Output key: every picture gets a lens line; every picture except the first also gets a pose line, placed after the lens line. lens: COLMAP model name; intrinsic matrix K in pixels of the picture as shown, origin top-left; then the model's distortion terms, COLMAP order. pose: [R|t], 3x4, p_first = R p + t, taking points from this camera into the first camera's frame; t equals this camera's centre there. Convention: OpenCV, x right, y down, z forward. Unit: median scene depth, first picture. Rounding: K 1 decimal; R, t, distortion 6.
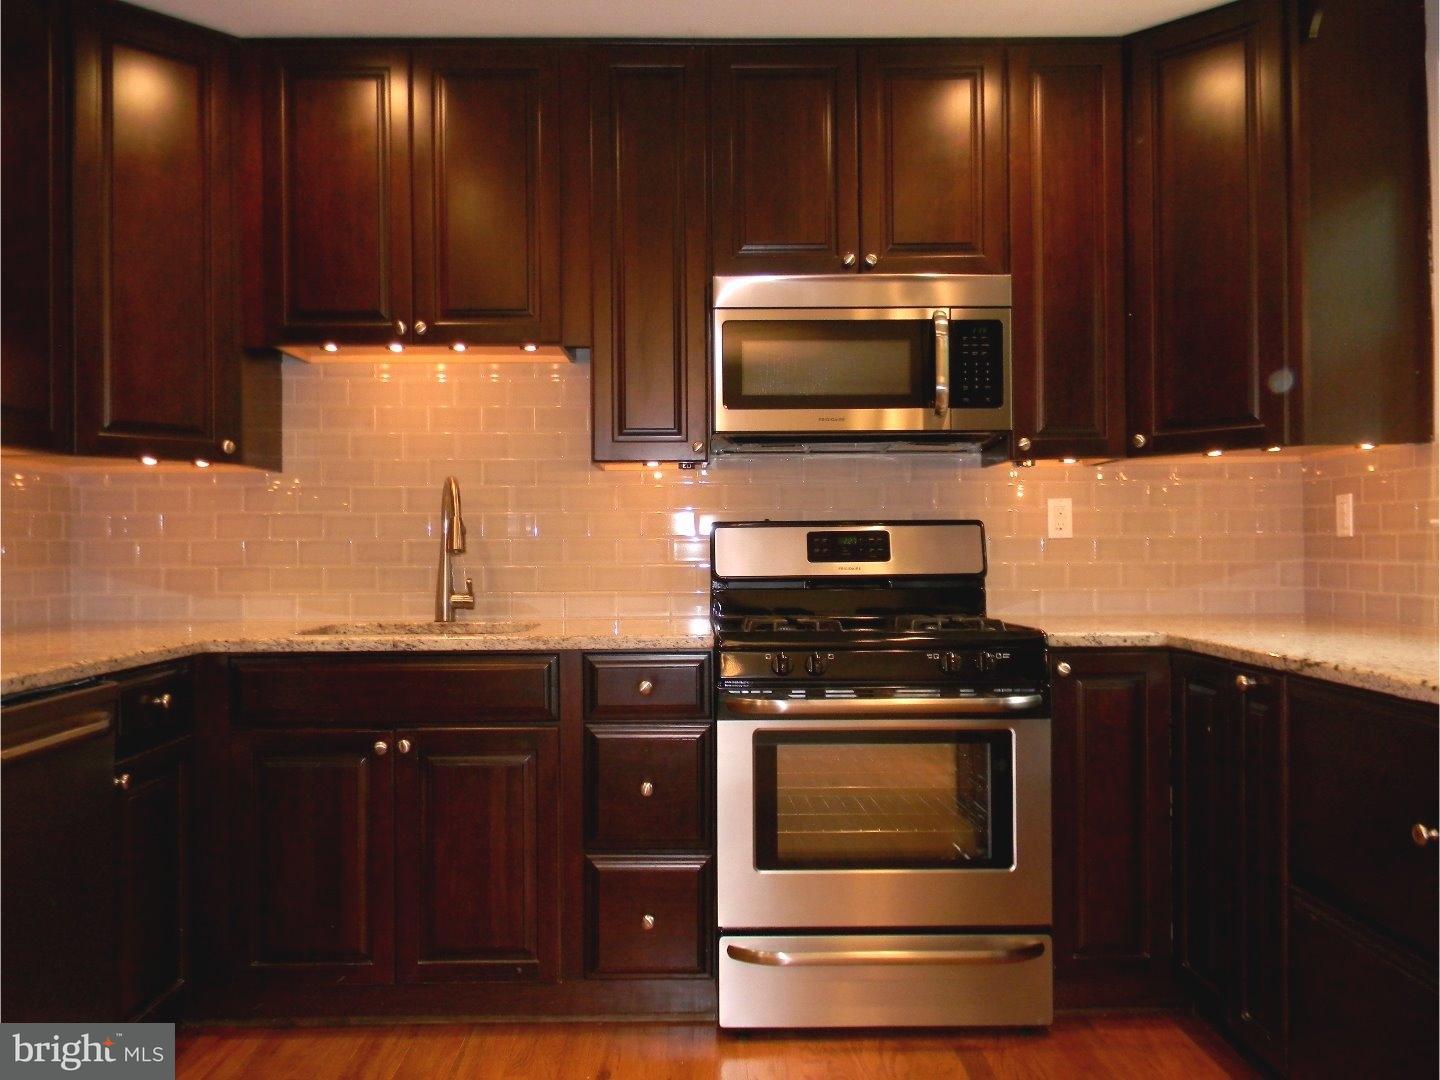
lens RADIAL K [[1165.3, 0, 708.3], [0, 1165.3, 546.9], [0, 0, 1]] dist [-0.000305, -0.008787]
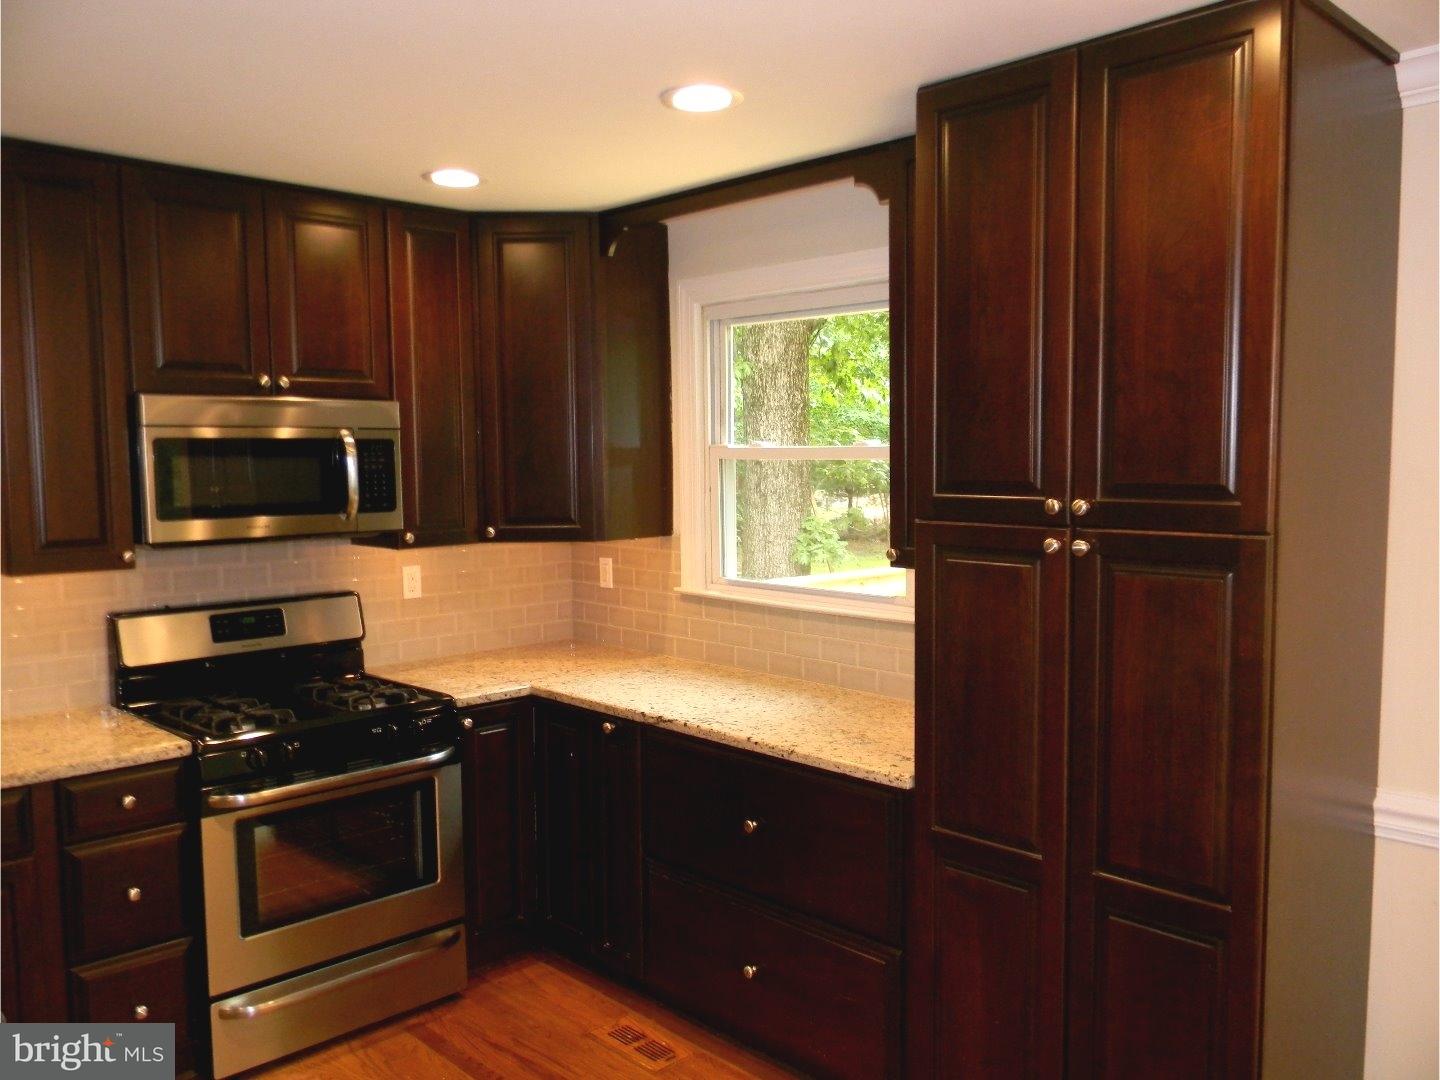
lens RADIAL K [[1165.3, 0, 708.3], [0, 1165.3, 546.9], [0, 0, 1]] dist [-0.000305, -0.008787]
pose [[0.725618, -0.054765, 0.685915, -0.349968], [0.001080, 0.996917, 0.078454, -0.176907], [-0.688097, -0.056187, 0.723440, -0.114288]]
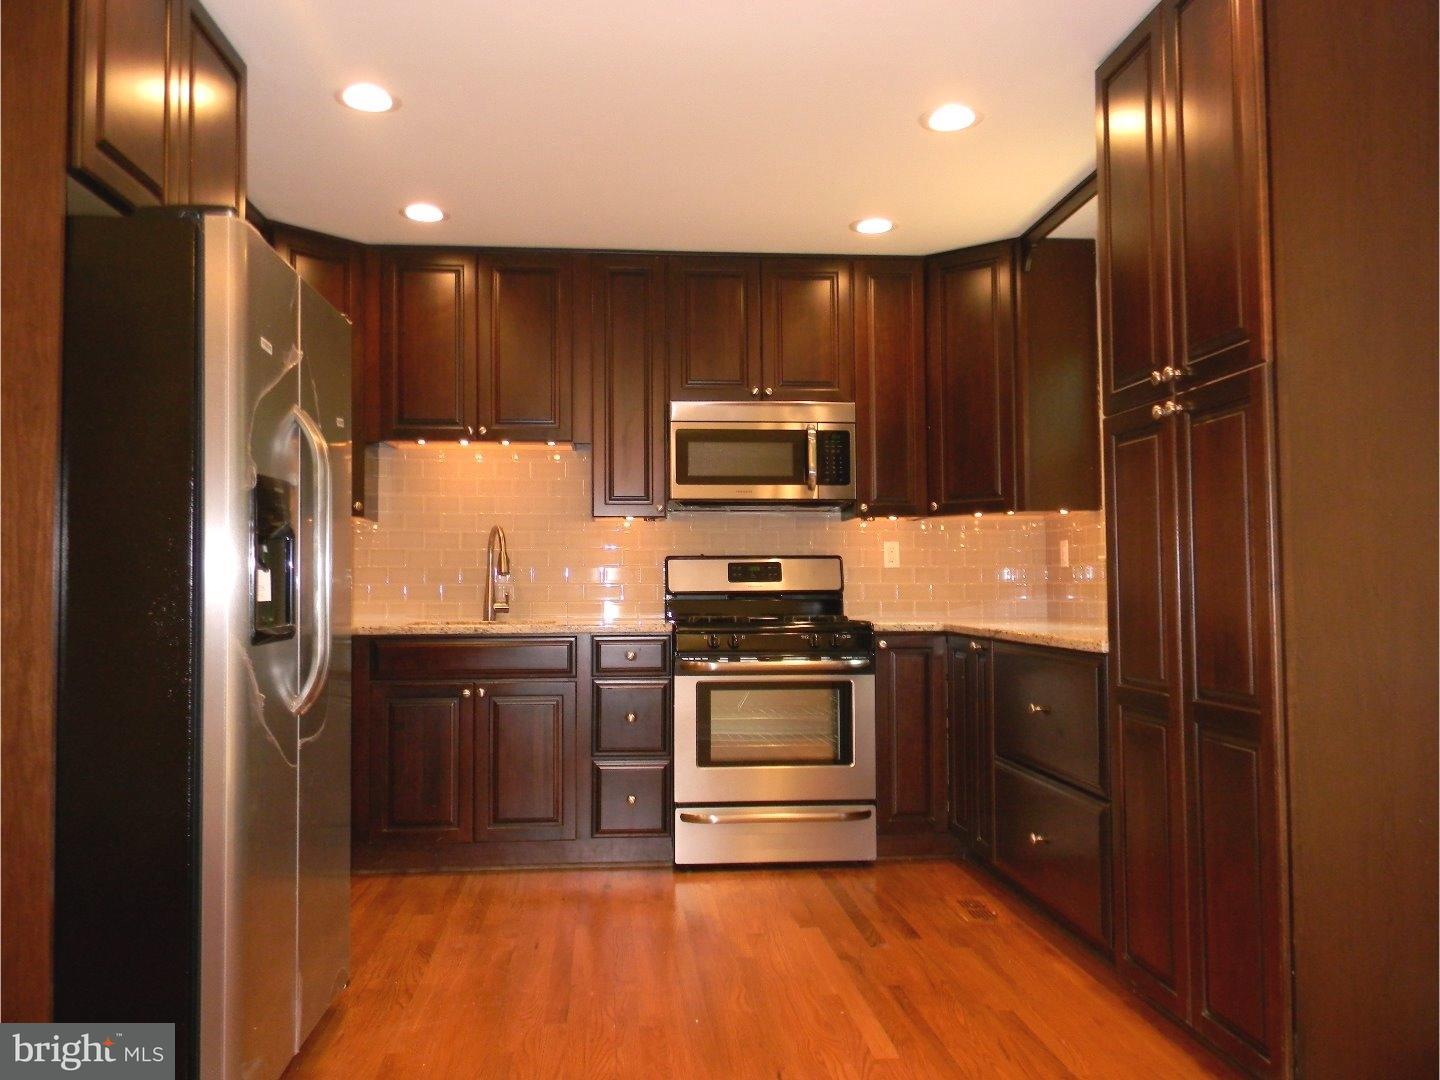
lens RADIAL K [[1165.3, 0, 708.3], [0, 1165.3, 546.9], [0, 0, 1]] dist [-0.000305, -0.008787]
pose [[0.997248, 0.004596, 0.073999, -0.060186], [-0.002138, 0.999445, -0.033256, 0.019238], [-0.074111, 0.033007, 0.996704, -0.580770]]
